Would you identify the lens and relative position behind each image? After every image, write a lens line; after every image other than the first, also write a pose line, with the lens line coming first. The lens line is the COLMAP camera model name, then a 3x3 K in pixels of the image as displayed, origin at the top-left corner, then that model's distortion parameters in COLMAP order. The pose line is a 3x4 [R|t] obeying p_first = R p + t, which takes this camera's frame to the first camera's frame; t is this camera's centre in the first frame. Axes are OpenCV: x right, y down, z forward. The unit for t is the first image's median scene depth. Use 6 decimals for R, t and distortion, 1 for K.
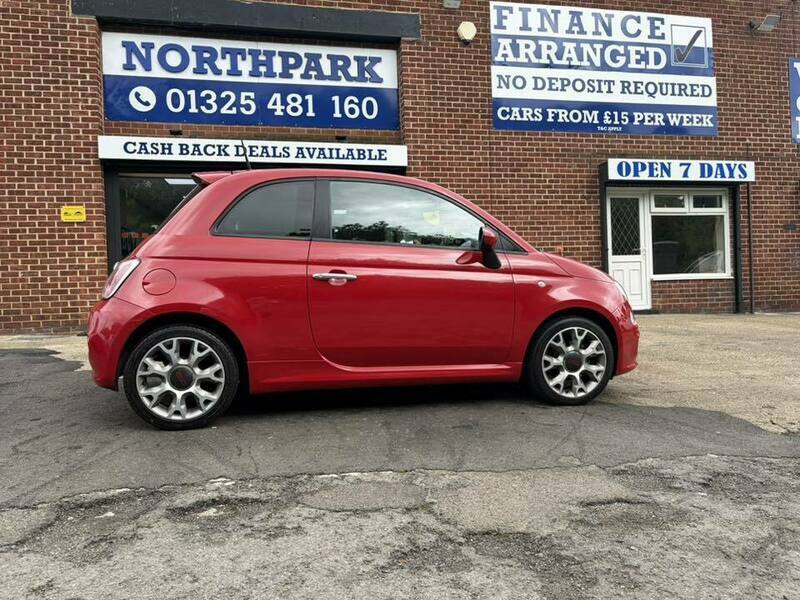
lens RADIAL K [[594.0, 0, 400.0], [0, 594.0, 300.0], [0, 0, 1]] dist [0.028419, -0.038393]
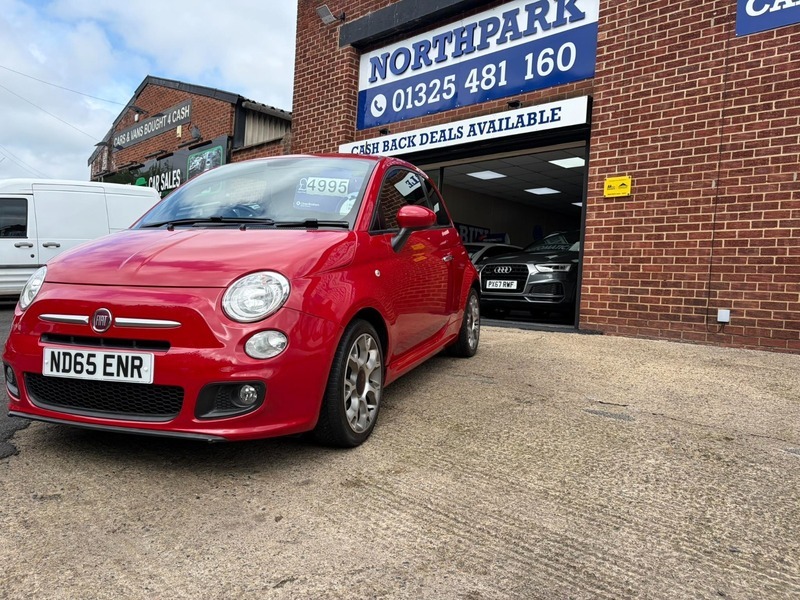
lens RADIAL K [[609.6, 0, 400.0], [0, 609.6, 300.0], [0, 0, 1]] dist [0.002369, -0.002207]
pose [[0.541253, 0.067239, -0.838167, 0.541063], [-0.073250, 0.996779, 0.032661, -0.014861], [0.837663, 0.043718, 0.544434, 0.409659]]
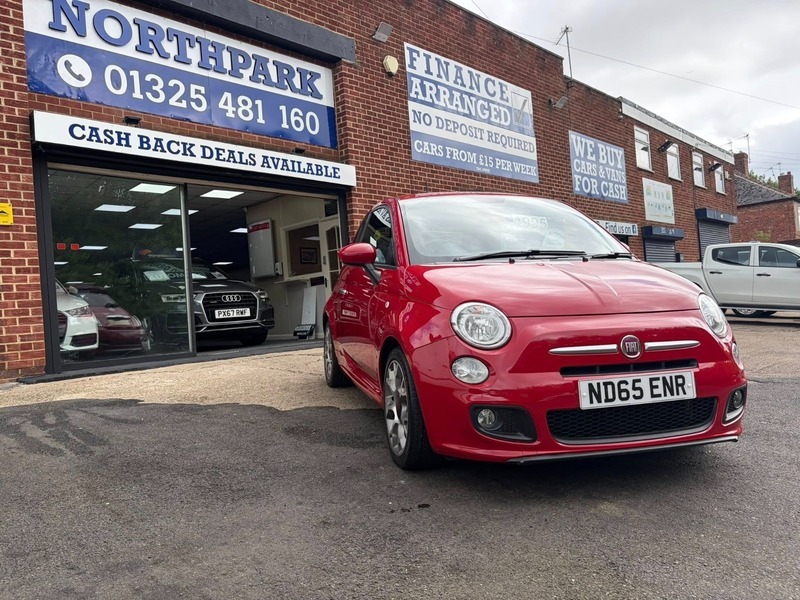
lens RADIAL K [[594.0, 0, 400.0], [0, 594.0, 300.0], [0, 0, 1]] dist [0.028419, -0.038393]
pose [[0.835459, -0.018039, 0.549257, -0.484737], [0.043800, 0.998467, -0.033832, 0.003344], [-0.547805, 0.052323, 0.834968, 0.133972]]
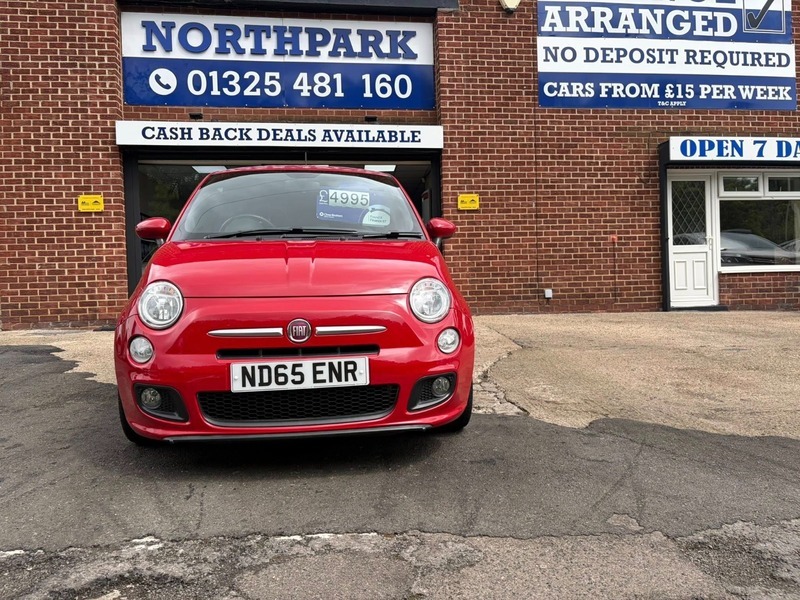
lens RADIAL K [[591.1, 0, 399.4], [0, 591.1, 296.9], [0, 0, 1]] dist [0.030003, -0.040417]
pose [[0.996445, 0.004119, -0.084146, 0.023038], [-0.003519, 0.999967, 0.007274, -0.002905], [0.084173, -0.006952, 0.996427, 0.083930]]
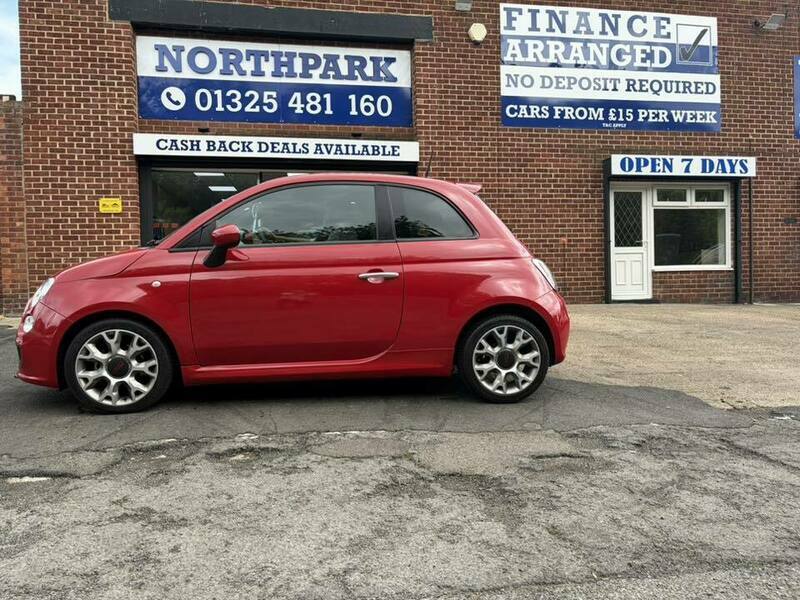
lens RADIAL K [[591.1, 0, 399.4], [0, 591.1, 296.9], [0, 0, 1]] dist [0.030003, -0.040417]
pose [[0.999393, 0.011389, -0.032926, 0.015069], [-0.010761, 0.999758, 0.019181, -0.003730], [0.033137, -0.018815, 0.999274, -0.060835]]
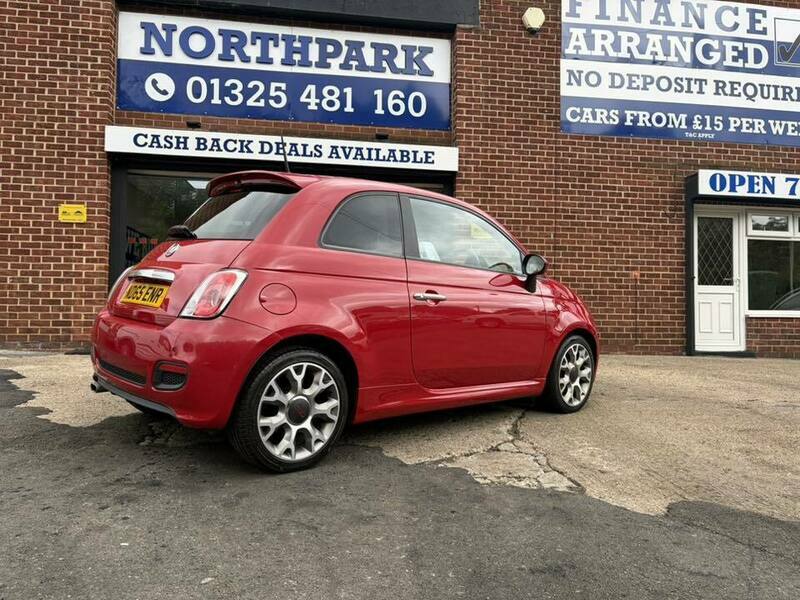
lens RADIAL K [[591.1, 0, 399.4], [0, 591.1, 296.9], [0, 0, 1]] dist [0.030003, -0.040417]
pose [[0.996663, 0.040597, -0.070812, -0.004130], [-0.043395, 0.998319, -0.038432, -0.008844], [0.069133, 0.041376, 0.996749, 0.155368]]
